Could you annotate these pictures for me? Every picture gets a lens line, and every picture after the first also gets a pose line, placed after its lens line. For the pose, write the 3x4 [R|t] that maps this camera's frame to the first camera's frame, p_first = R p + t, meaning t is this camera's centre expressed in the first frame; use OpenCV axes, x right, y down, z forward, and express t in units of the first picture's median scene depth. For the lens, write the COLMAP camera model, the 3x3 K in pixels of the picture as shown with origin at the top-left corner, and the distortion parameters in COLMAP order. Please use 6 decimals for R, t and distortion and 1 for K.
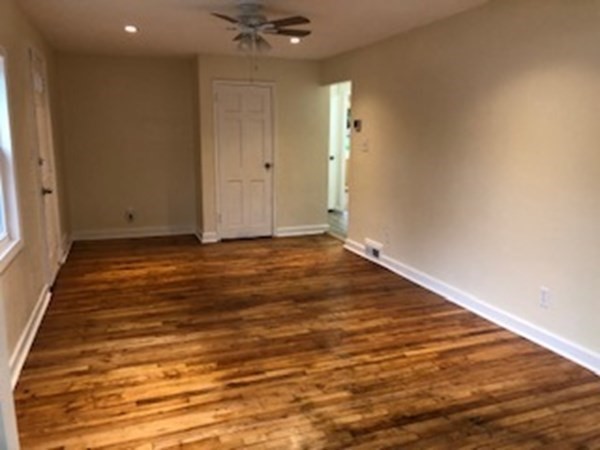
lens RADIAL K [[491.4, 0, 297.0], [0, 491.4, 220.3], [0, 0, 1]] dist [0.031885, -0.034908]
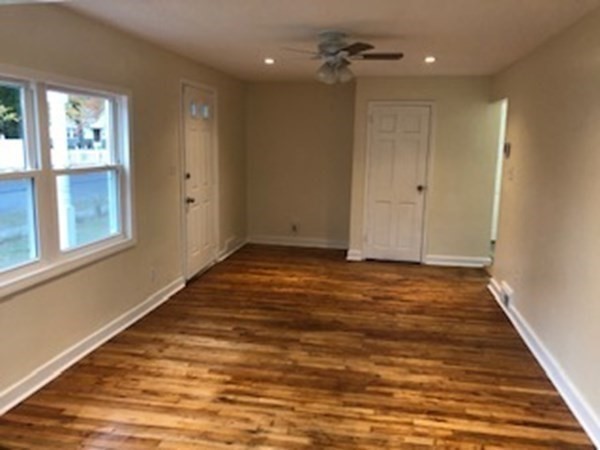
lens RADIAL K [[491.4, 0, 301.1], [0, 491.4, 213.4], [0, 0, 1]] dist [0.031885, -0.034908]
pose [[0.861089, 0.088734, -0.500652, 0.378308], [-0.106384, 0.994302, -0.006747, -0.054255], [0.497201, 0.059071, 0.865622, 0.109983]]
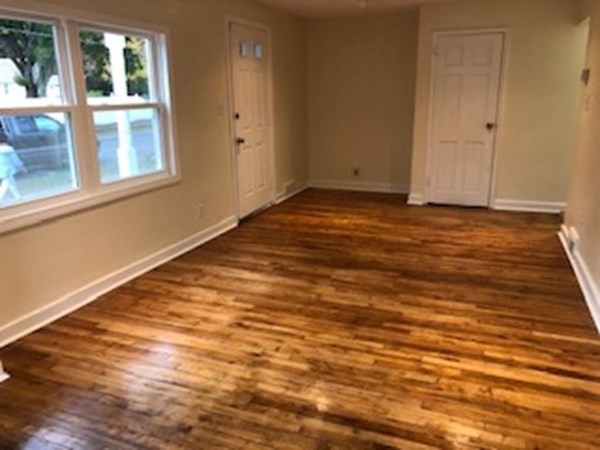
lens RADIAL K [[491.4, 0, 293.6], [0, 491.4, 209.2], [0, 0, 1]] dist [0.031885, -0.034908]
pose [[0.737716, 0.144333, -0.659502, 0.477721], [-0.103690, 0.989512, 0.100569, -0.030511], [0.667101, -0.005808, 0.744945, 0.204120]]
